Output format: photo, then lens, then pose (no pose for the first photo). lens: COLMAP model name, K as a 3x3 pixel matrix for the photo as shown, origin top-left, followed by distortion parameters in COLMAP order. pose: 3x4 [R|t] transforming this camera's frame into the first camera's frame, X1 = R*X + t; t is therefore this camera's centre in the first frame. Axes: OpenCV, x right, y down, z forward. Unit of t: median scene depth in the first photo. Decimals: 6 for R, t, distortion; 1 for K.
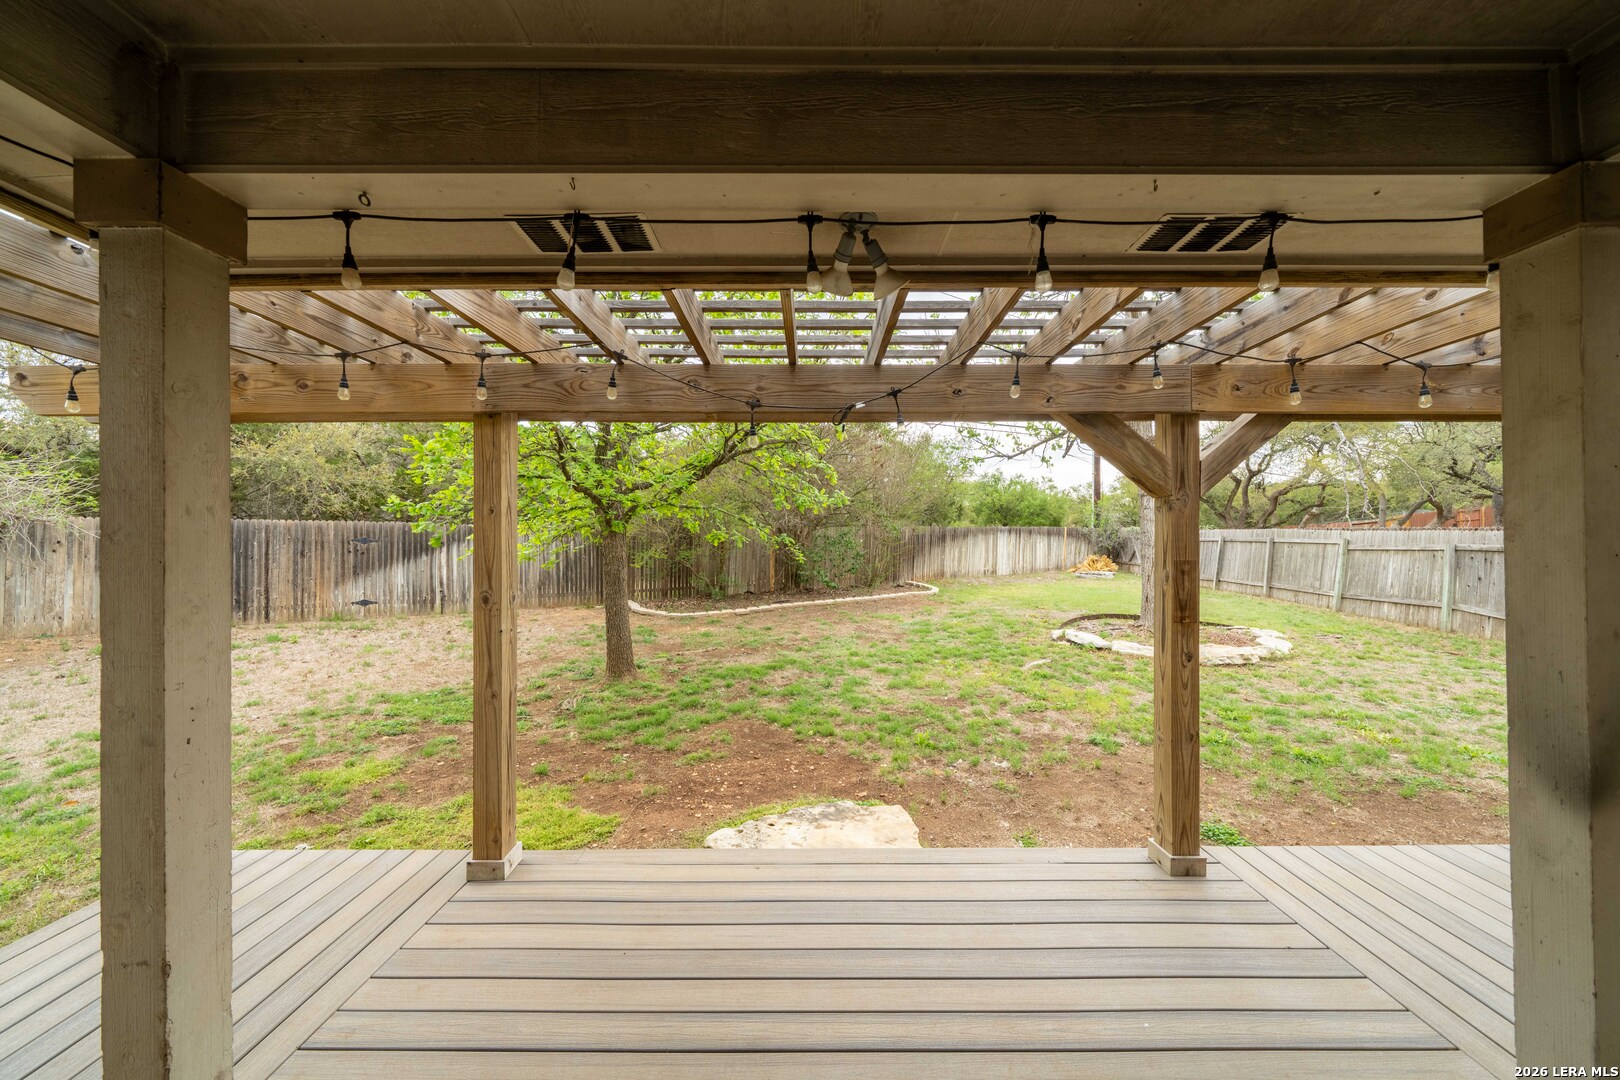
lens RADIAL K [[549.4, 0, 813.1], [0, 549.4, 542.6], [0, 0, 1]] dist [0.000873, 0.000050]
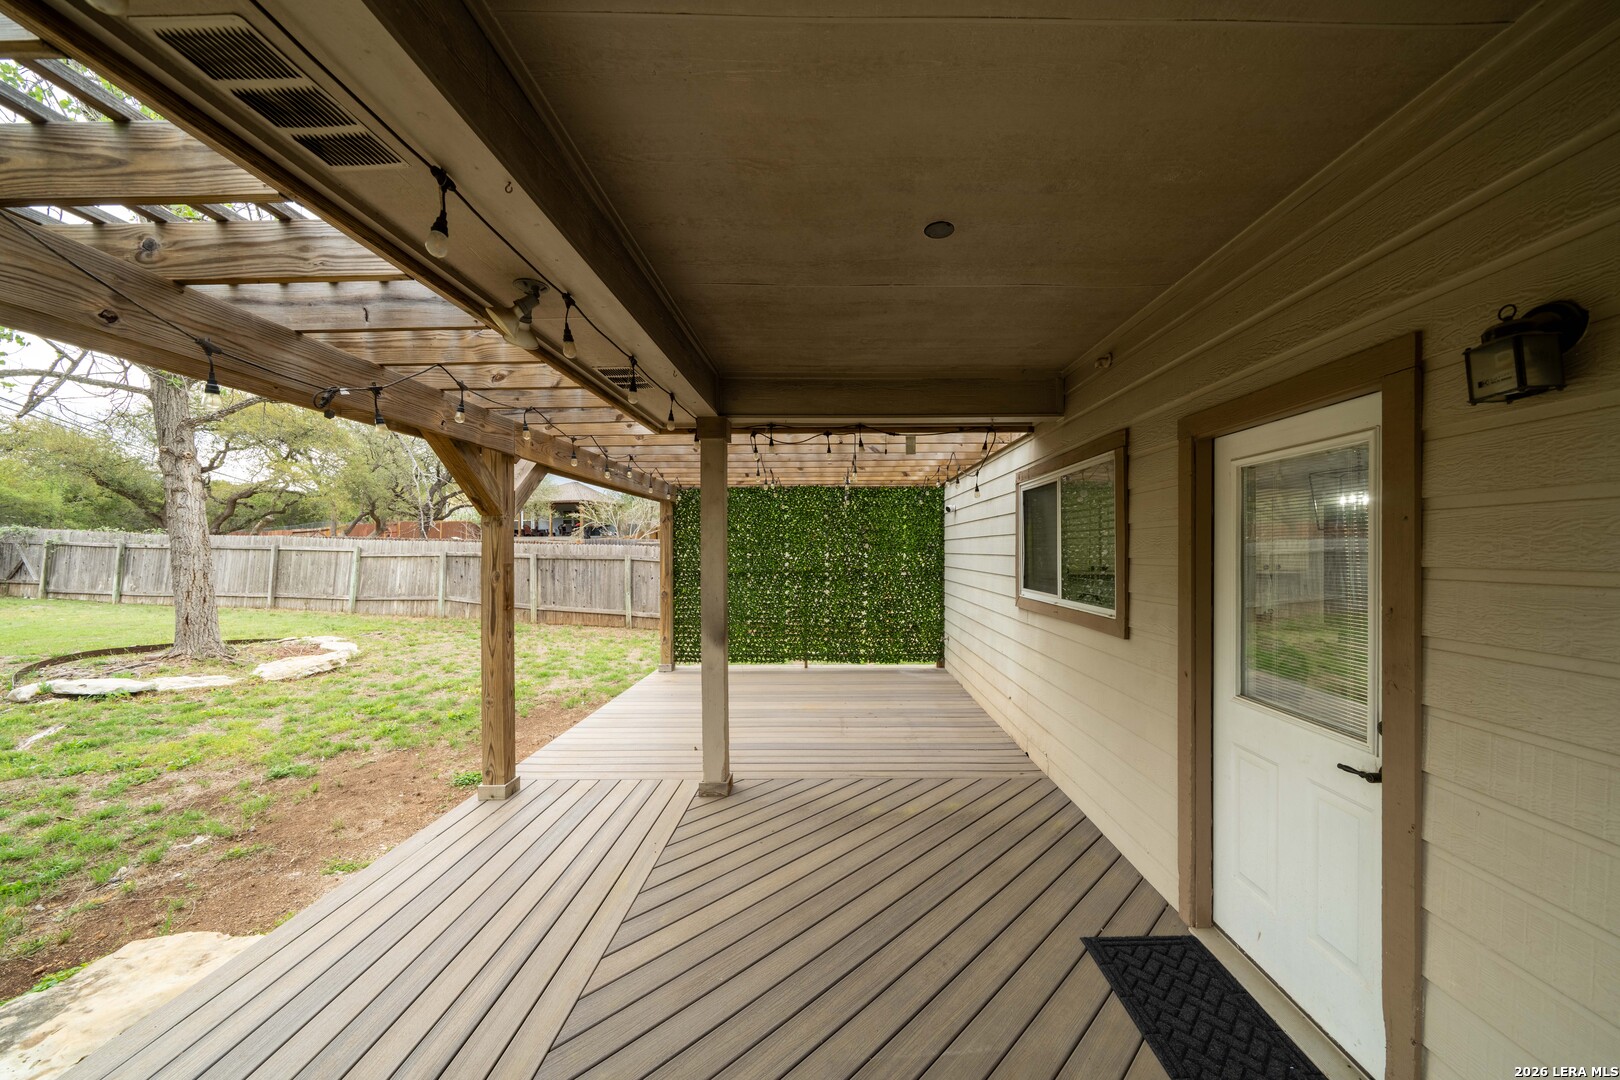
lens RADIAL K [[549.4, 0, 822.2], [0, 549.4, 547.4], [0, 0, 1]] dist [0.000873, 0.000050]
pose [[0.031543, 0.007151, 0.999477, -0.252934], [-0.001619, 0.999973, -0.007103, 0.000501], [-0.999501, -0.001394, 0.031554, 0.071908]]
